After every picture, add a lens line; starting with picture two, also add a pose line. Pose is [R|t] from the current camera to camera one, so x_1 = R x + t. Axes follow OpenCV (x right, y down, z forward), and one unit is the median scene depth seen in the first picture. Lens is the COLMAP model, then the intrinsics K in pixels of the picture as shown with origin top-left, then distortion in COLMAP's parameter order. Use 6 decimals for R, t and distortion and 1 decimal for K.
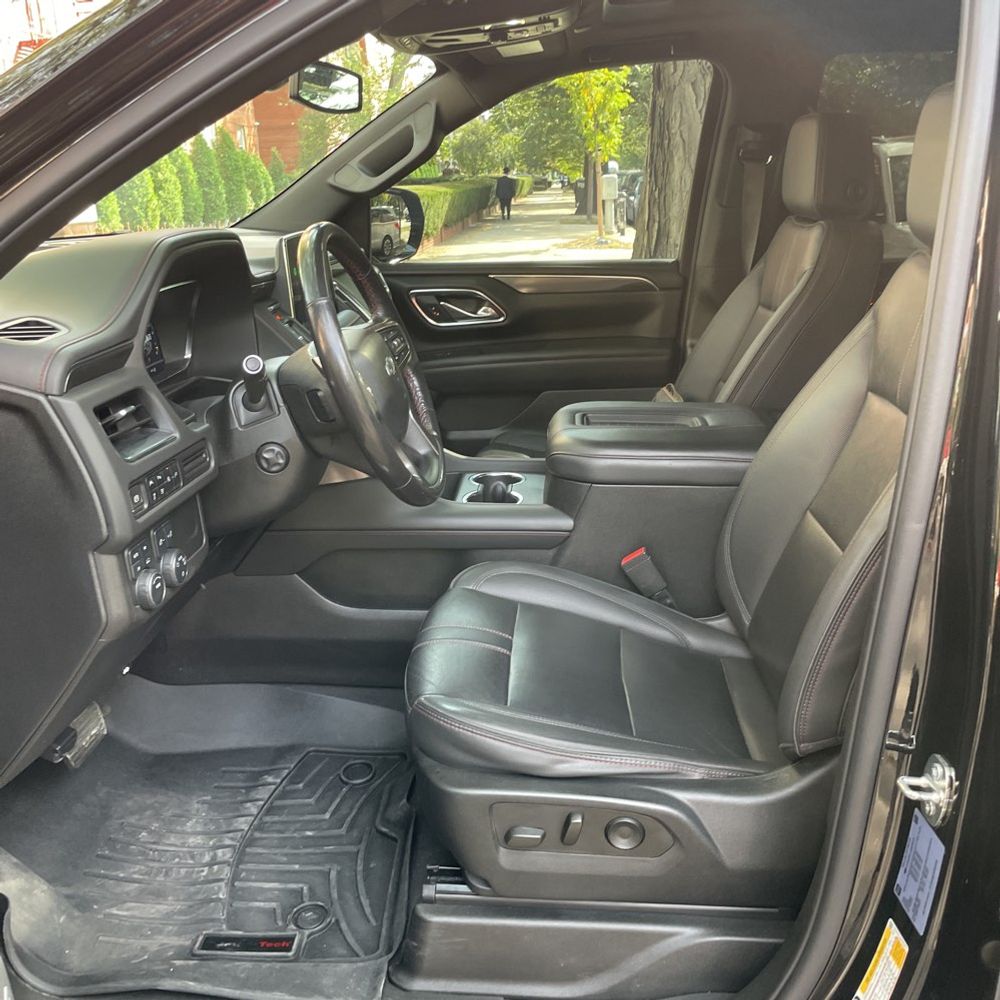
lens RADIAL K [[998.3, 0, 482.8], [0, 998.3, 501.5], [0, 0, 1]] dist [0.092001, -0.126193]
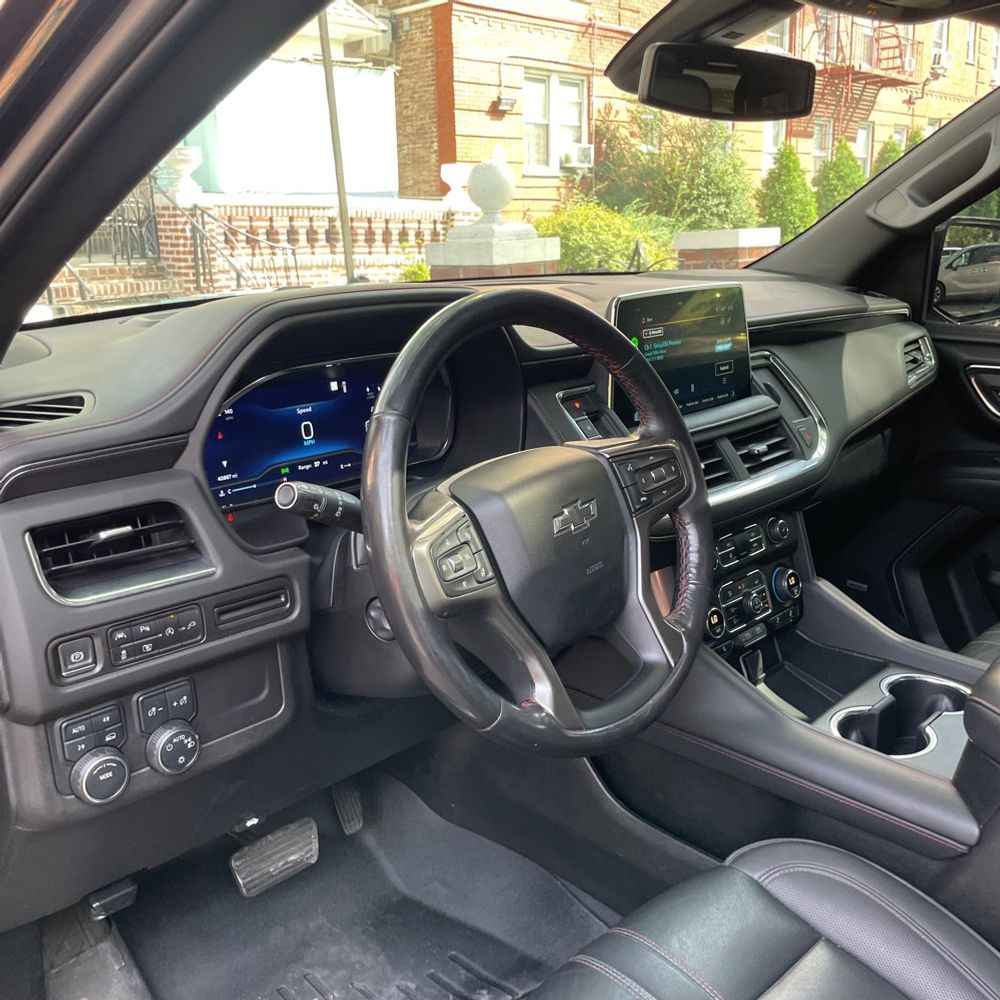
lens RADIAL K [[998.3, 0, 482.8], [0, 998.3, 501.5], [0, 0, 1]] dist [0.092001, -0.126193]
pose [[0.763999, 0.186794, -0.617587, 0.191371], [-0.200553, 0.978513, 0.047861, -0.128516], [0.613257, 0.087294, 0.785045, 0.377331]]
